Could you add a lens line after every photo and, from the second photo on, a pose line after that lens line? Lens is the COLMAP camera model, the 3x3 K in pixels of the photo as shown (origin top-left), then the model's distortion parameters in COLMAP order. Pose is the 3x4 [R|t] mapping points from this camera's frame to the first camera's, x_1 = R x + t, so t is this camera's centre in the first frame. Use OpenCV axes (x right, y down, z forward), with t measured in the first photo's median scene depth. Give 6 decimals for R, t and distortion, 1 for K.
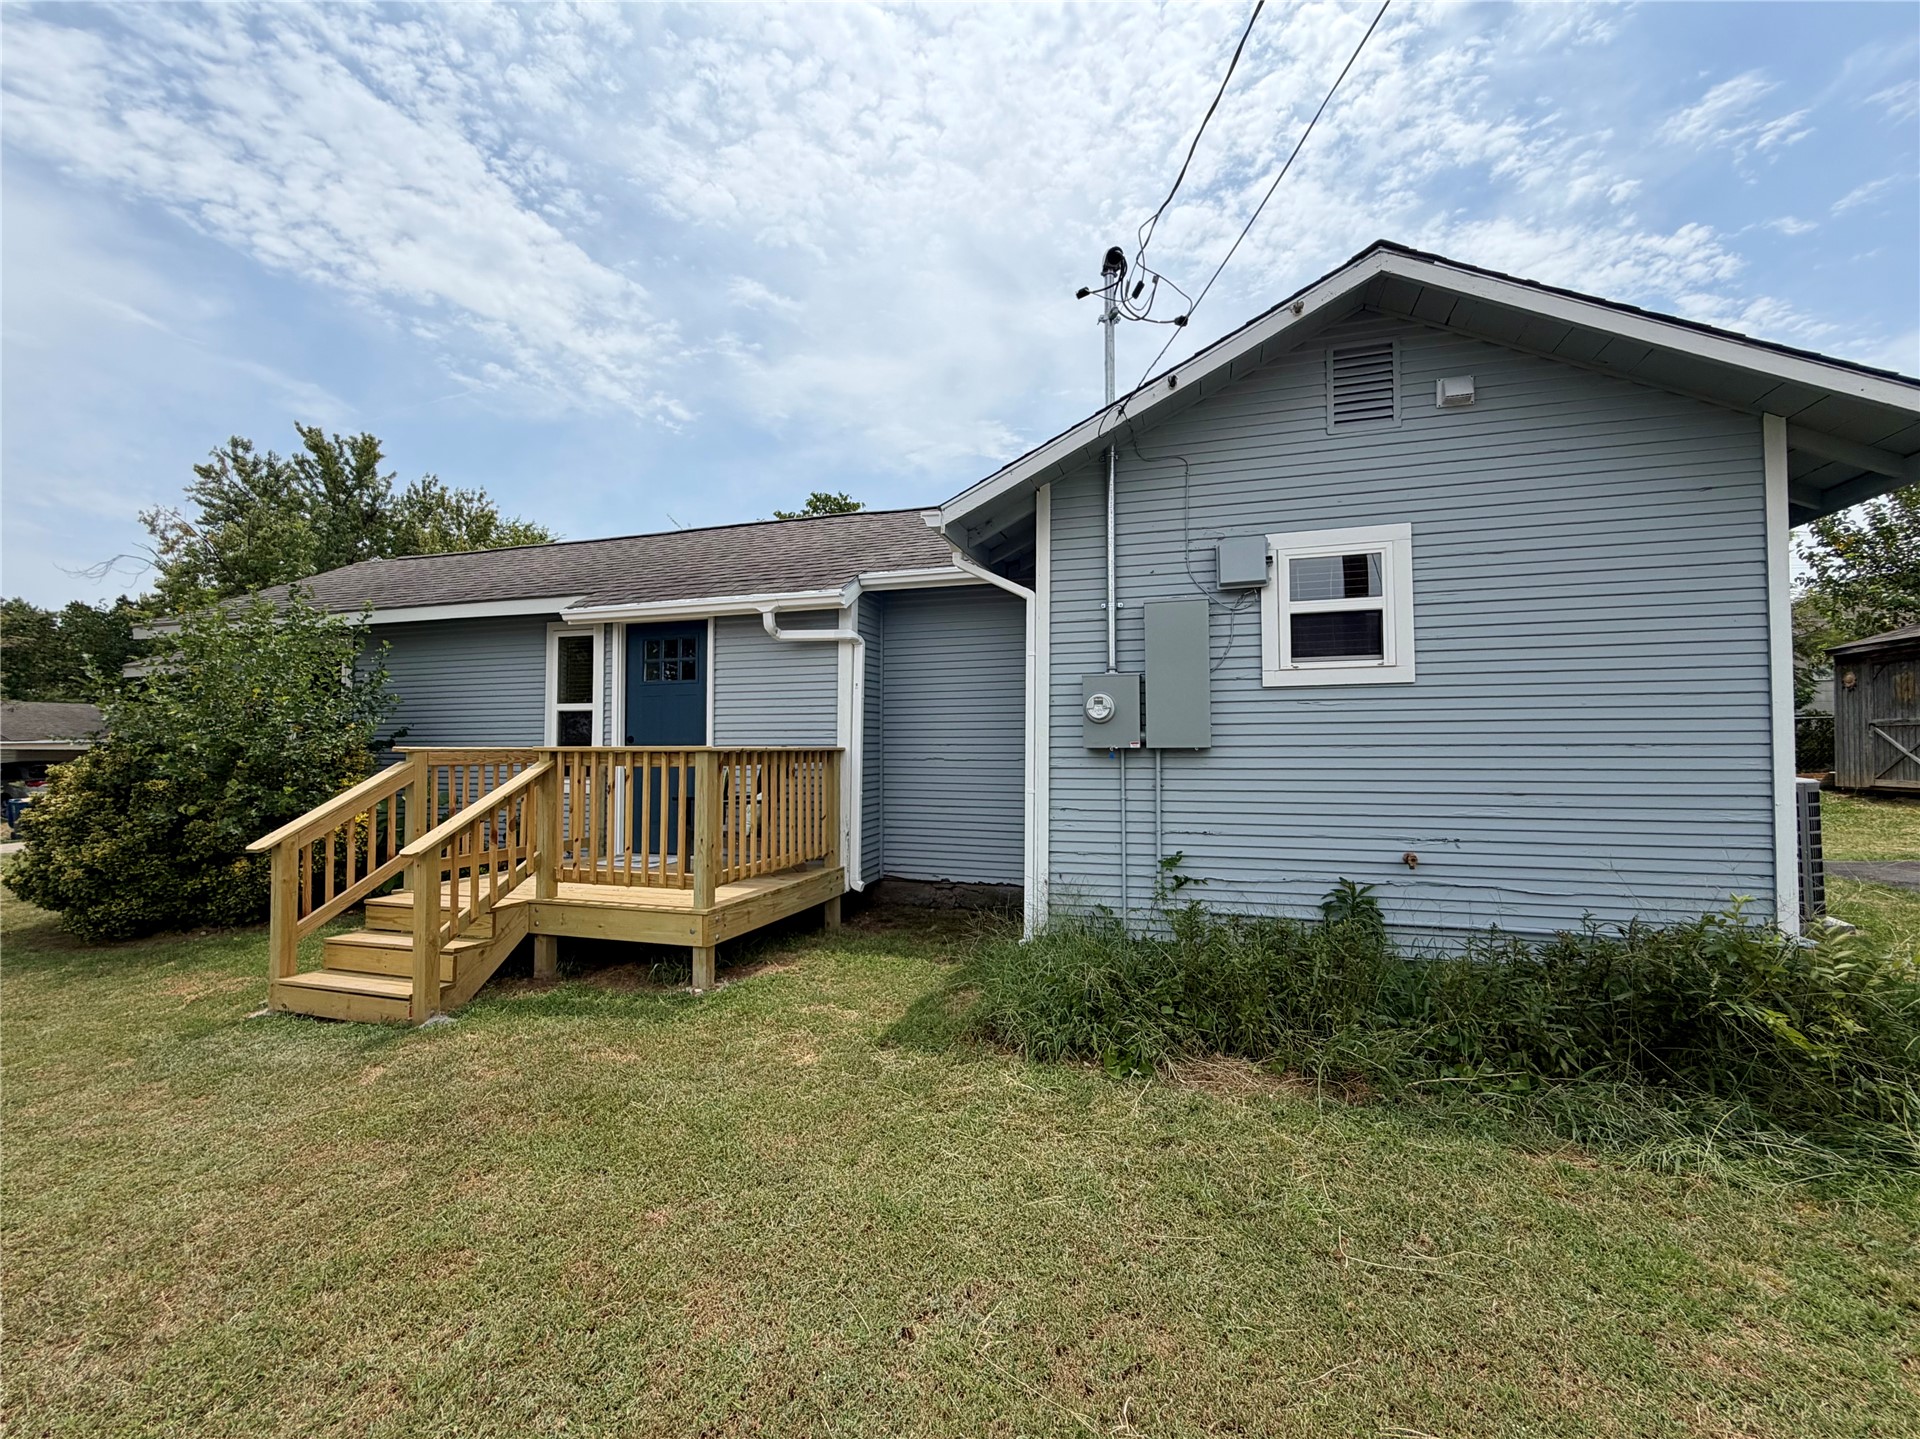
lens RADIAL K [[809.7, 0, 957.1], [0, 809.7, 721.9], [0, 0, 1]] dist [-0.001732, 0.000021]
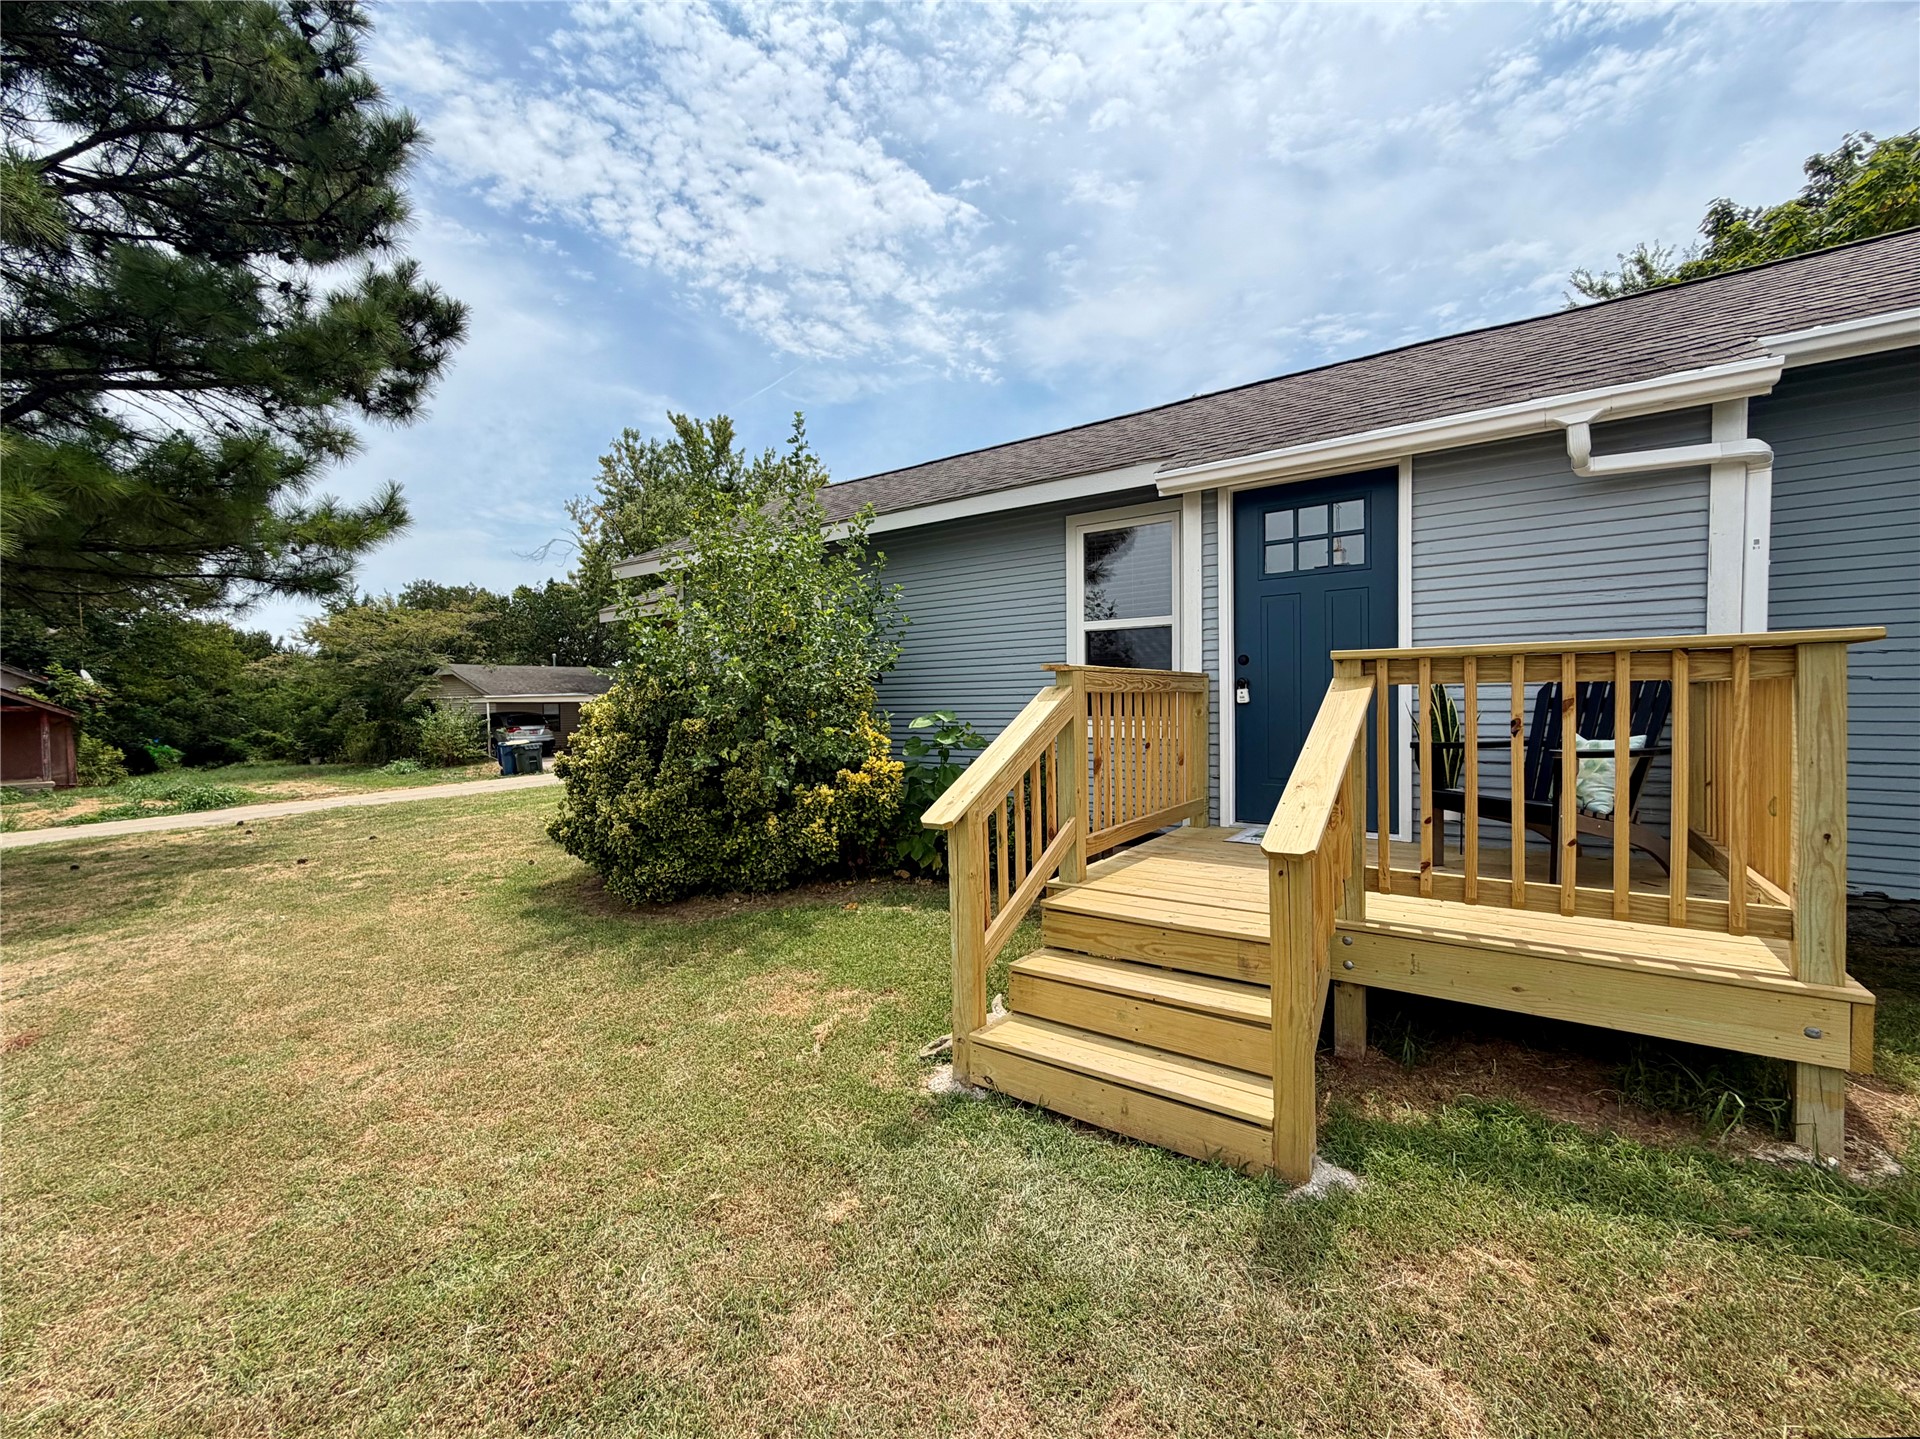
lens RADIAL K [[787.1, 0, 960.0], [0, 787.1, 719.5], [0, 0, 1]] dist [0.001415, 0.000108]
pose [[0.949842, -0.003790, -0.312708, -0.478375], [0.022328, 0.998197, 0.055722, 0.033717], [0.311933, -0.059909, 0.948213, 0.321063]]
